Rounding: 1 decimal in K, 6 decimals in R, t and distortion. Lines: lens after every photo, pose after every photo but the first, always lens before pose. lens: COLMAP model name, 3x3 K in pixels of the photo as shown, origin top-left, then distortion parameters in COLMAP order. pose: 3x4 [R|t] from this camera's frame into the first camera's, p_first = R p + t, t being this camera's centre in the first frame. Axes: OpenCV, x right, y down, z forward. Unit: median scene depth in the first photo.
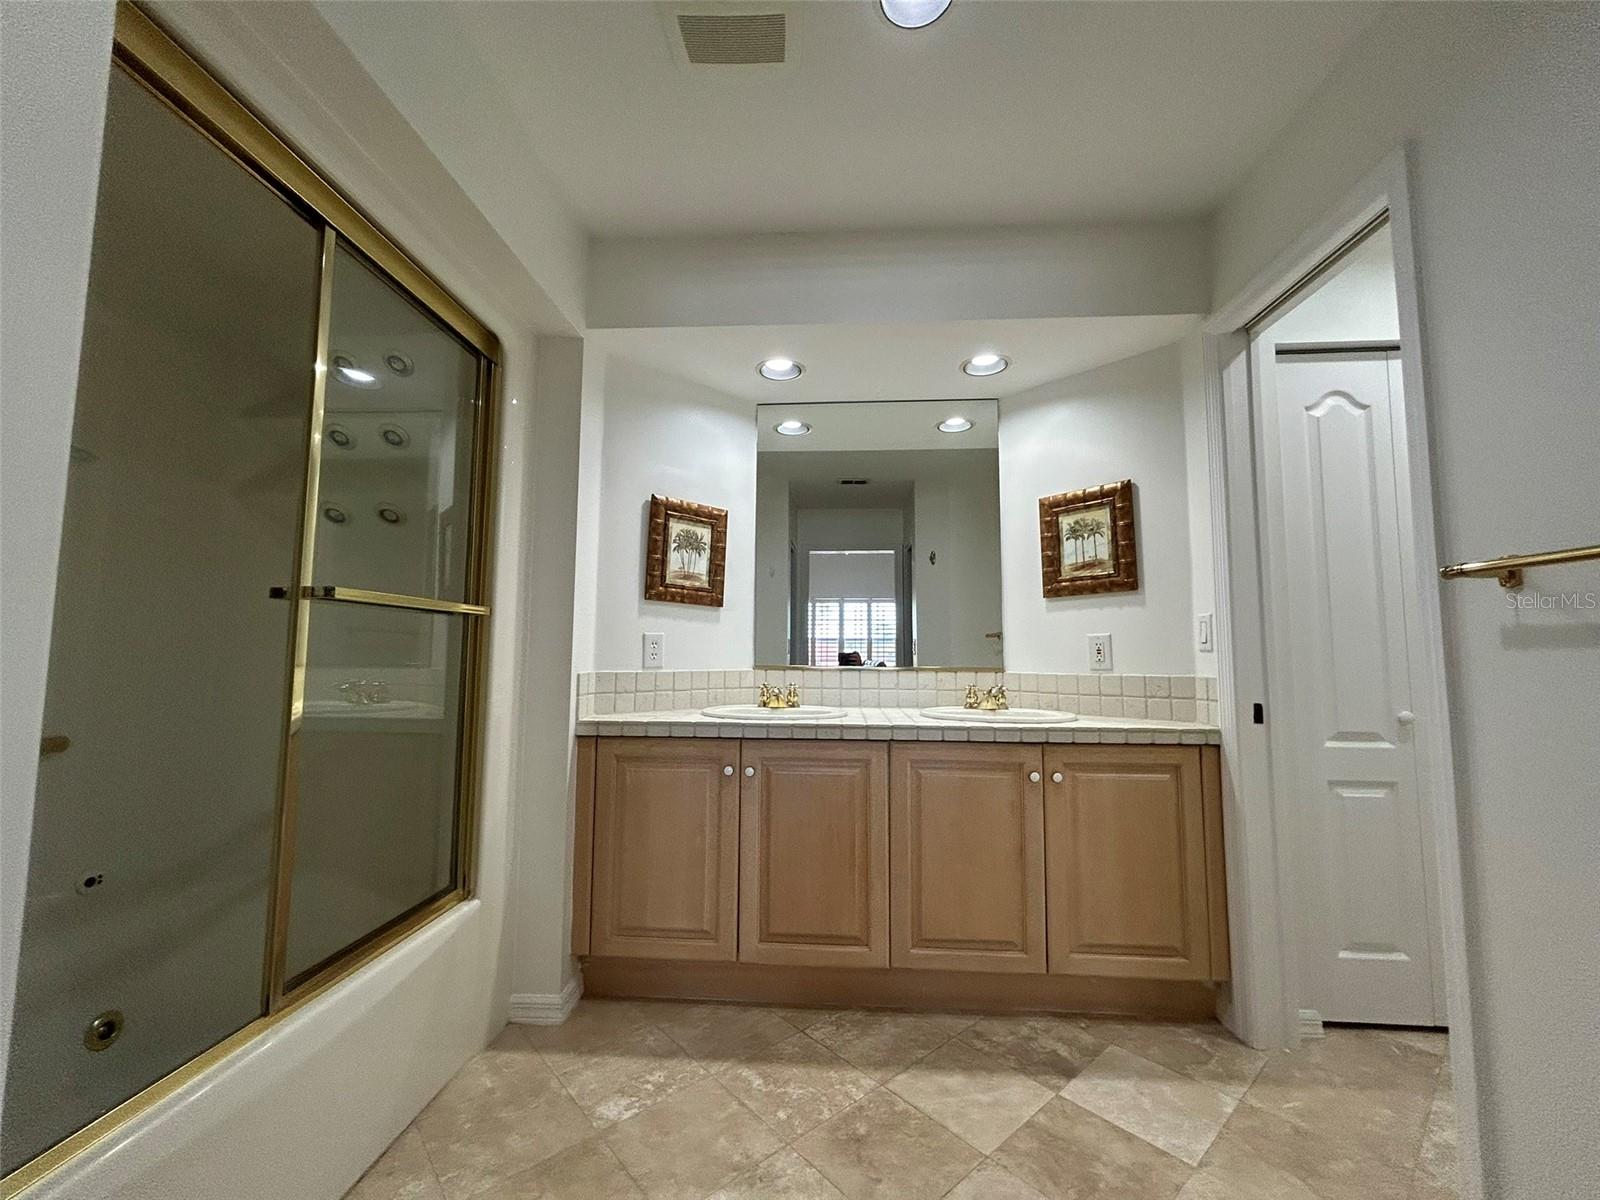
lens RADIAL K [[645.2, 0, 798.1], [0, 645.2, 602.3], [0, 0, 1]] dist [-0.001941, 0.000406]
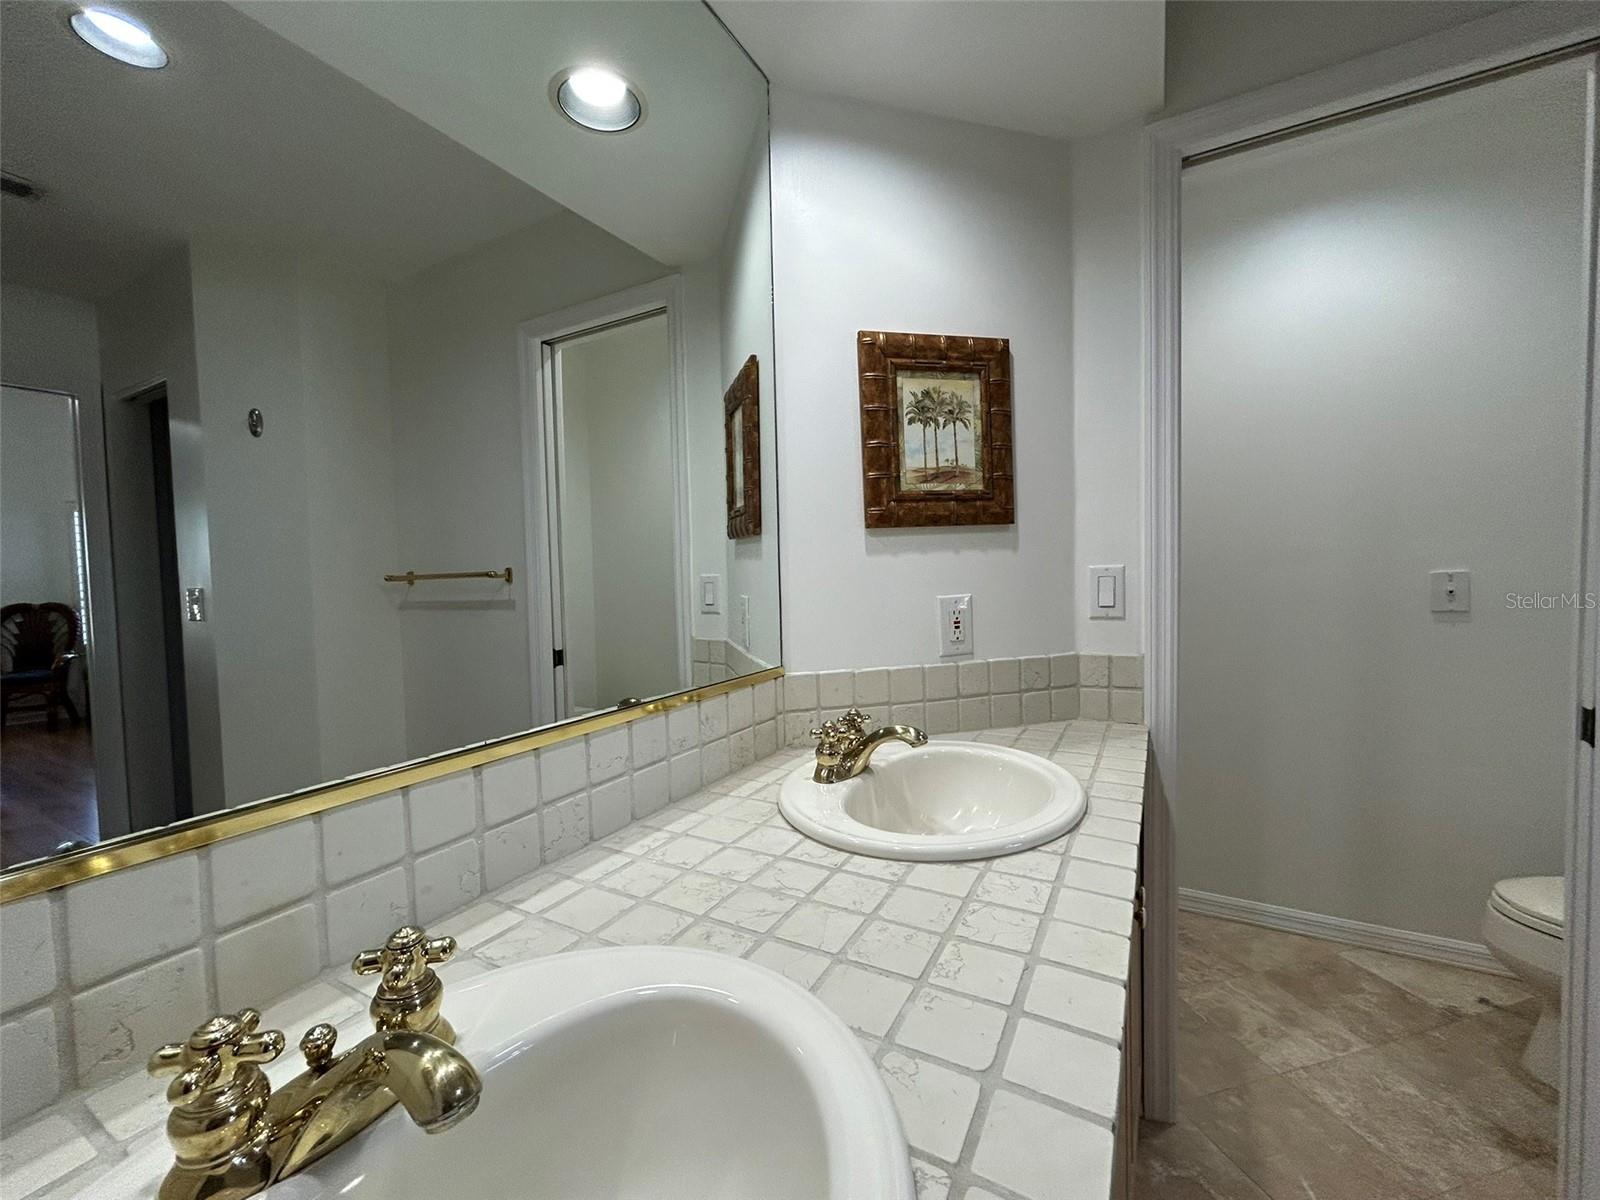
lens RADIAL K [[645.2, 0, 798.1], [0, 645.2, 602.3], [0, 0, 1]] dist [-0.001941, 0.000406]
pose [[0.421815, -0.047254, 0.905450, -0.121385], [-0.036801, 0.996926, 0.069172, 0.019800], [-0.905935, -0.062499, 0.418779, 0.850221]]
